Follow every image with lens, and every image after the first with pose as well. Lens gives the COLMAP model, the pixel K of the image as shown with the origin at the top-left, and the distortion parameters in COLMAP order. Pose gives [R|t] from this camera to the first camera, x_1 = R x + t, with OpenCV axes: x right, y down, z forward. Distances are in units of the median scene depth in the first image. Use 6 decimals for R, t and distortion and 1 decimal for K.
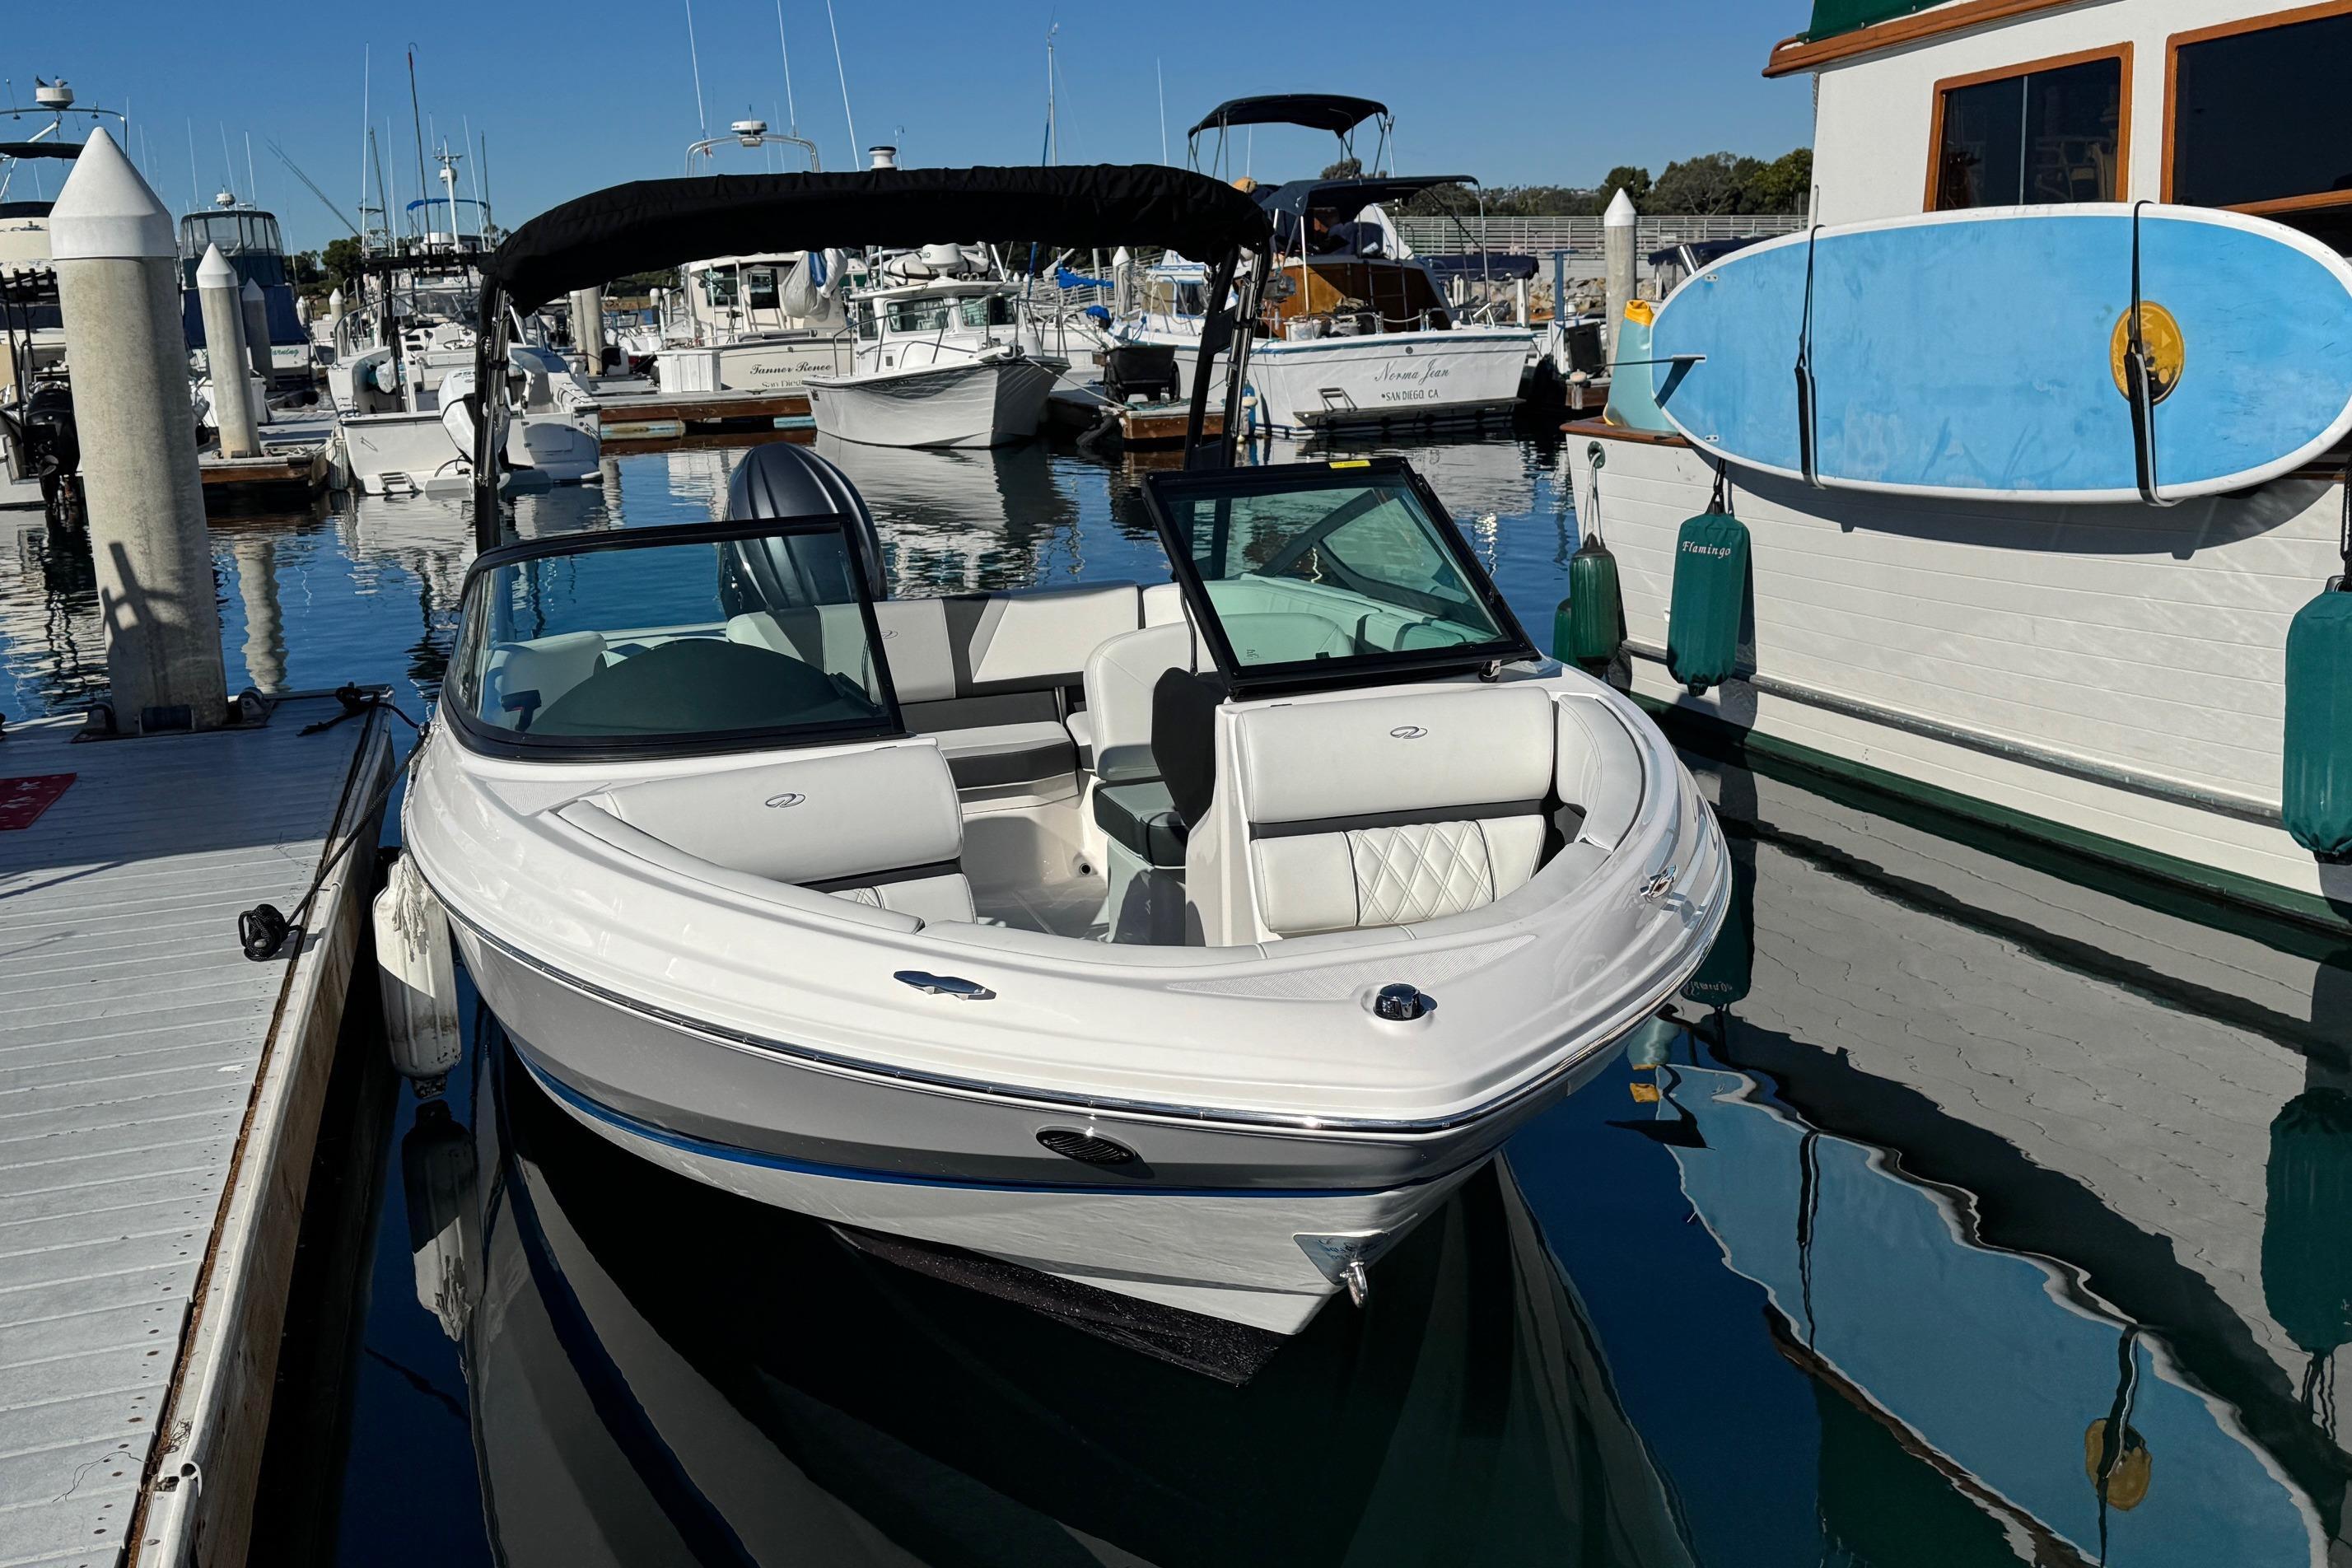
lens RADIAL K [[2484.9, 0, 1126.4], [0, 2484.9, 846.6], [0, 0, 1]] dist [0.070791, 0.000000]
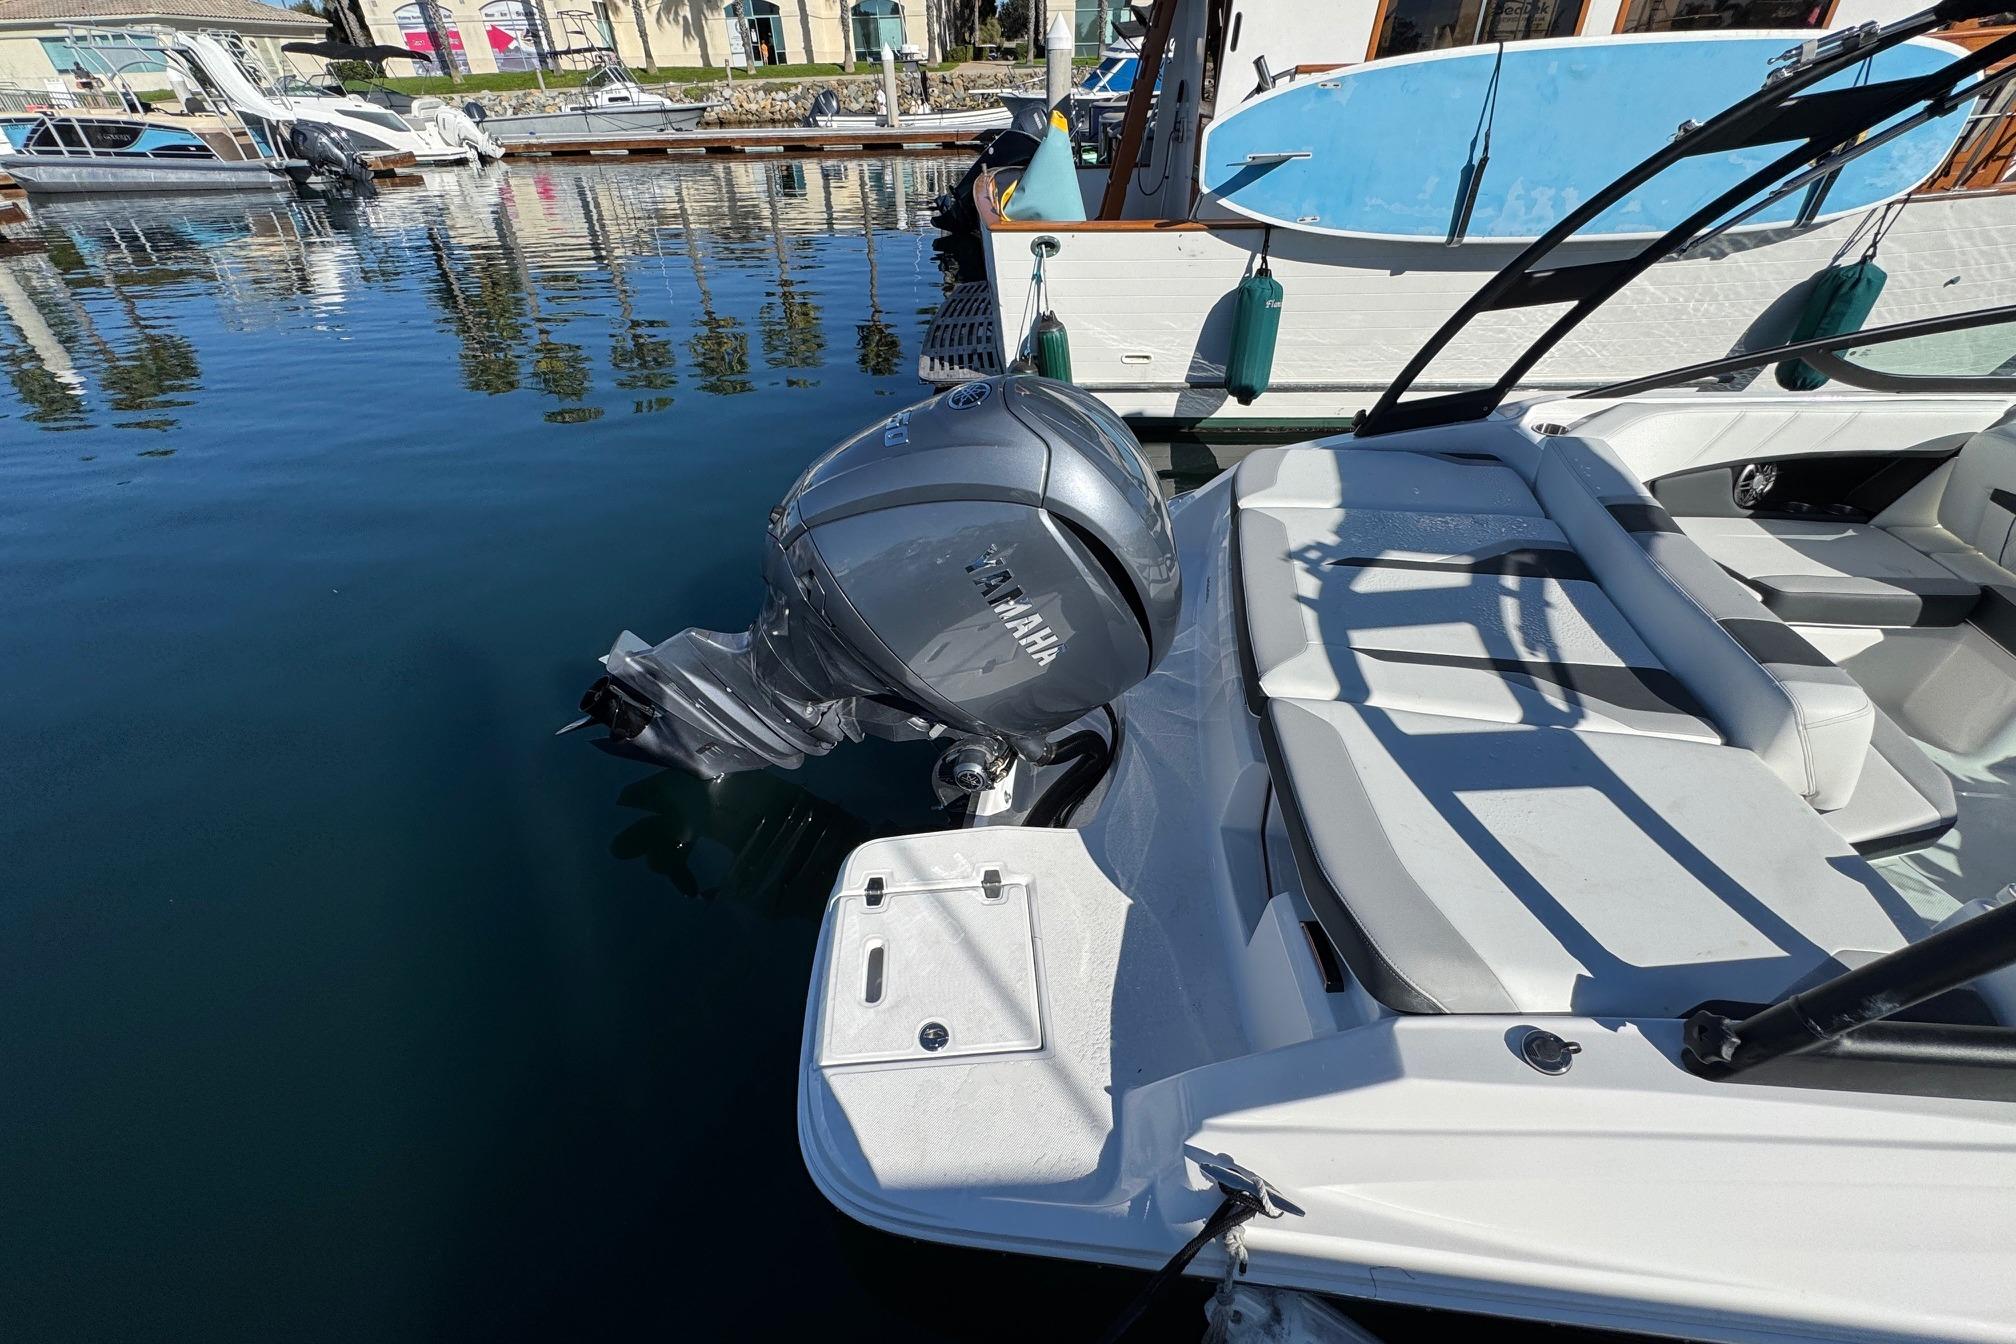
lens RADIAL K [[851.5, 0, 1013.8], [0, 851.5, 673.2], [0, 0, 1]] dist [0.000324, 0.000047]
pose [[0.323909, -0.517747, 0.791847, -0.110540], [0.217337, 0.855306, 0.470336, -0.069991], [-0.920787, 0.019752, 0.389566, 0.329312]]
